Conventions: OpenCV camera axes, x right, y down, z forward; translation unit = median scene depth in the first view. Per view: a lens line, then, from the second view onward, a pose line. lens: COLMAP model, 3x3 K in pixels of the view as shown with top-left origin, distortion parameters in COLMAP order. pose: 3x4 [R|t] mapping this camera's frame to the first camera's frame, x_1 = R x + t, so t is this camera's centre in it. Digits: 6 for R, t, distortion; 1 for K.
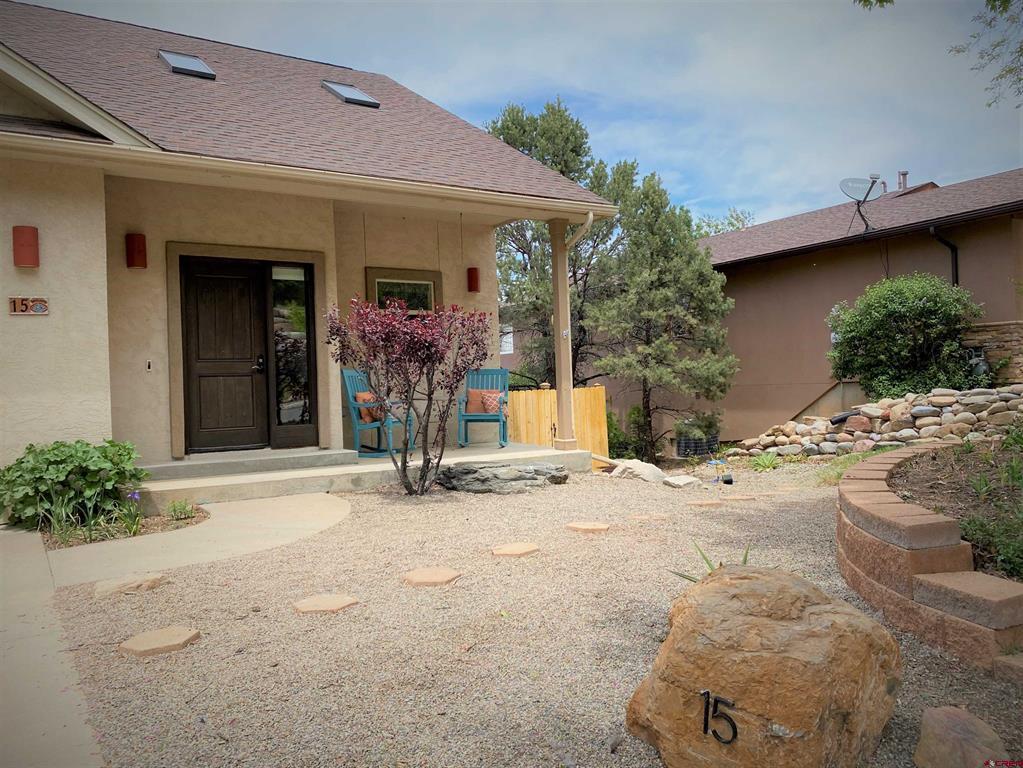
lens RADIAL K [[787.2, 0, 511.5], [0, 787.2, 384.0], [0, 0, 1]] dist [0.006367, -0.000169]
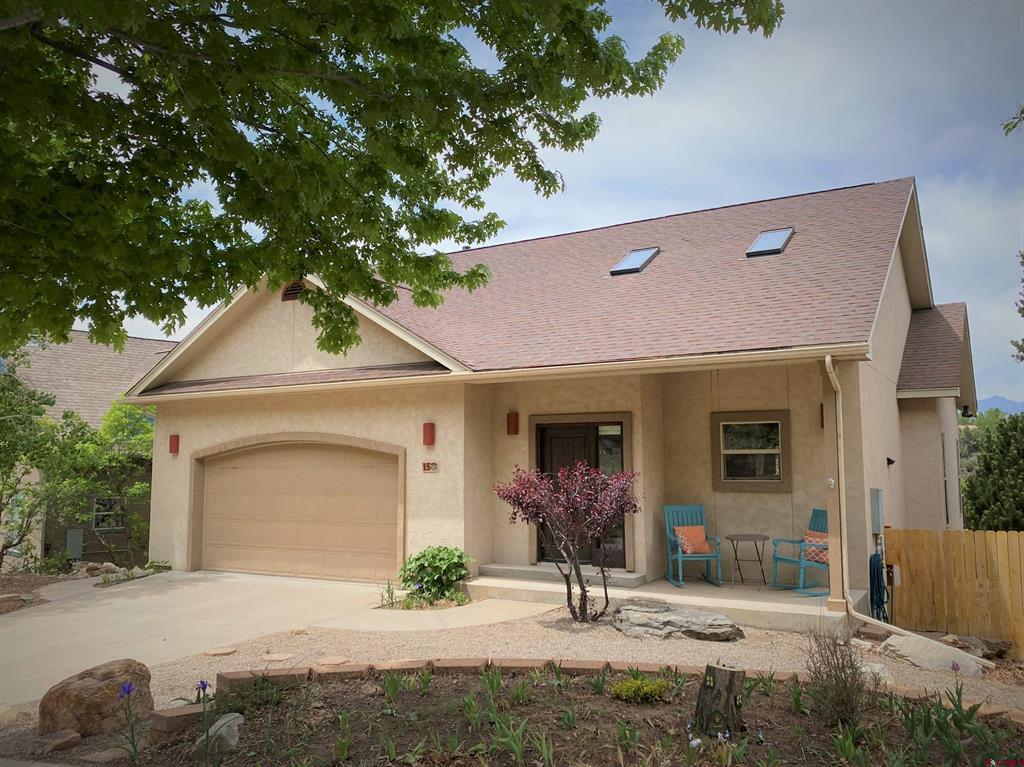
lens RADIAL K [[850.7, 0, 543.9], [0, 850.7, 380.6], [0, 0, 1]] dist [-0.008030, -0.007005]
pose [[0.444429, -0.053969, -0.894187, 1.006815], [-0.012617, 0.997707, -0.066488, -0.139496], [0.895725, 0.040832, 0.442730, 0.310743]]
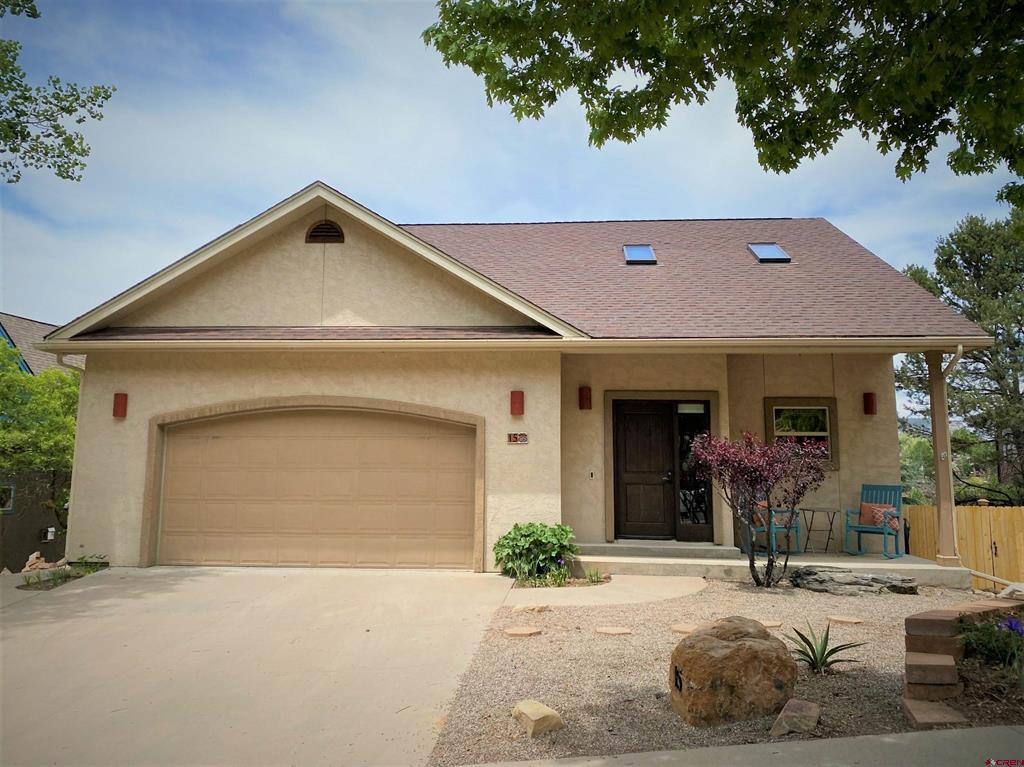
lens RADIAL K [[796.4, 0, 512.0], [0, 796.4, 383.5], [0, 0, 1]] dist [-0.002123, -0.010306]
pose [[0.791922, -0.034011, -0.609674, 0.327937], [-0.039267, 0.993544, -0.106430, -0.029239], [0.609358, 0.108225, 0.785475, -0.268502]]
